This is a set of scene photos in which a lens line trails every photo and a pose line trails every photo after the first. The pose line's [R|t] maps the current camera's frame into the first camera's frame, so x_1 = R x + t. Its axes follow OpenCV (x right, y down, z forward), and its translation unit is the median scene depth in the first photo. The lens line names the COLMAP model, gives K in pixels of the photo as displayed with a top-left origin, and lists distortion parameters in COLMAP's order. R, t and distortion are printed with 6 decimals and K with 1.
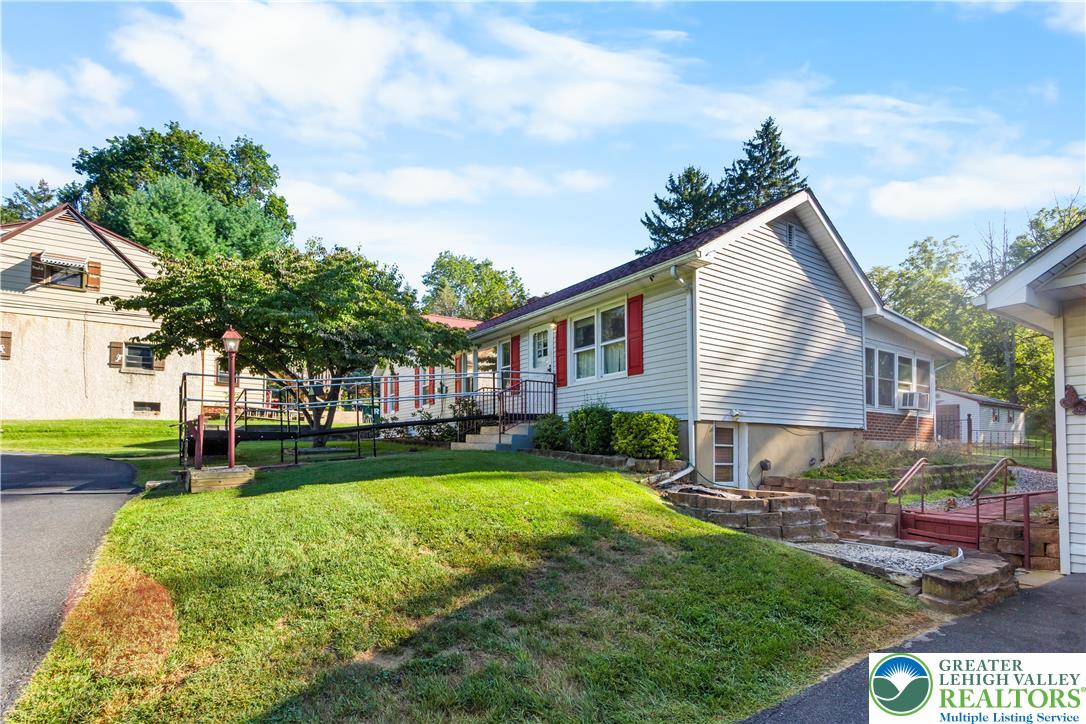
lens RADIAL K [[545.7, 0, 536.6], [0, 545.7, 433.1], [0, 0, 1]] dist [0.001353, 0.005566]
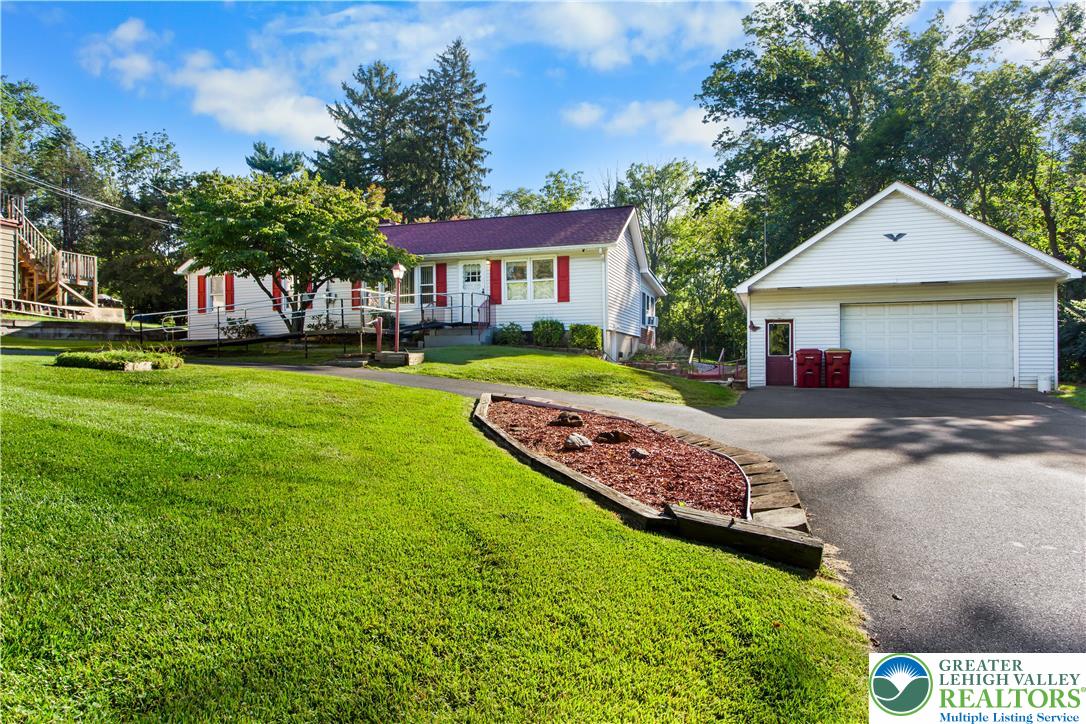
lens RADIAL K [[714.7, 0, 531.8], [0, 714.7, 359.6], [0, 0, 1]] dist [0.003732, 0.006007]
pose [[0.796553, 0.000186, 0.604568, -0.597245], [-0.010551, 0.999852, 0.013594, 0.021348], [-0.604476, -0.017207, 0.796437, -0.349938]]
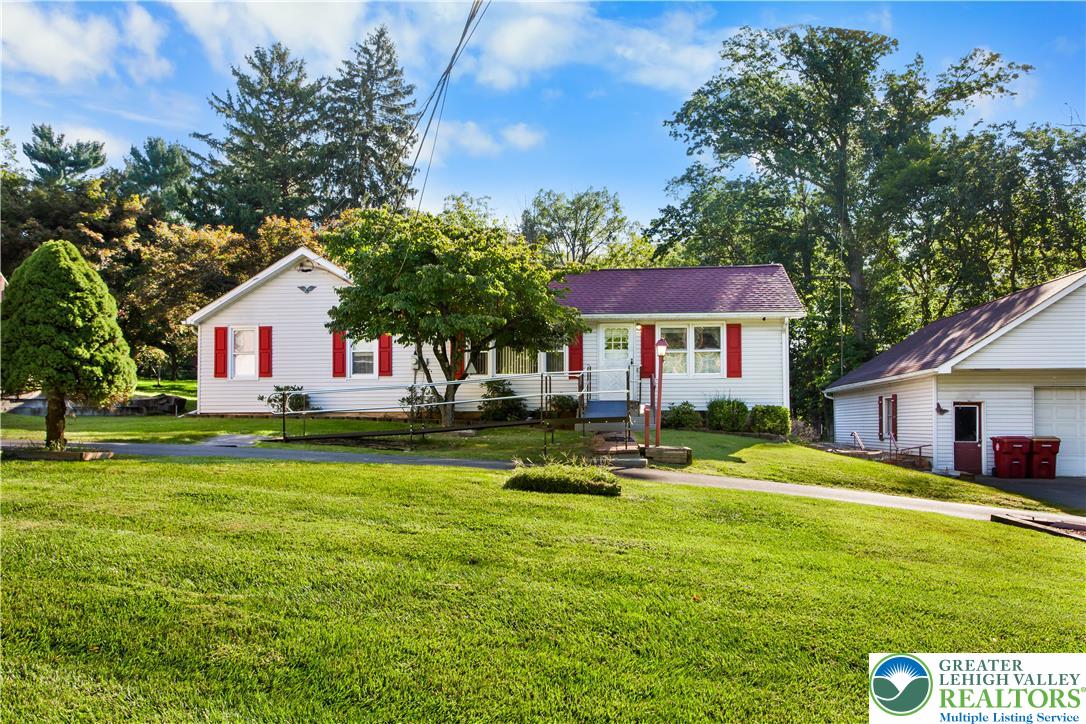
lens RADIAL K [[866.7, 0, 534.1], [0, 866.7, 395.8], [0, 0, 1]] dist [0.012534, 0.005865]
pose [[0.634094, 0.021409, 0.772960, -0.931831], [-0.020182, 0.999734, -0.011133, -0.009759], [-0.772993, -0.008541, 0.634357, -0.031959]]
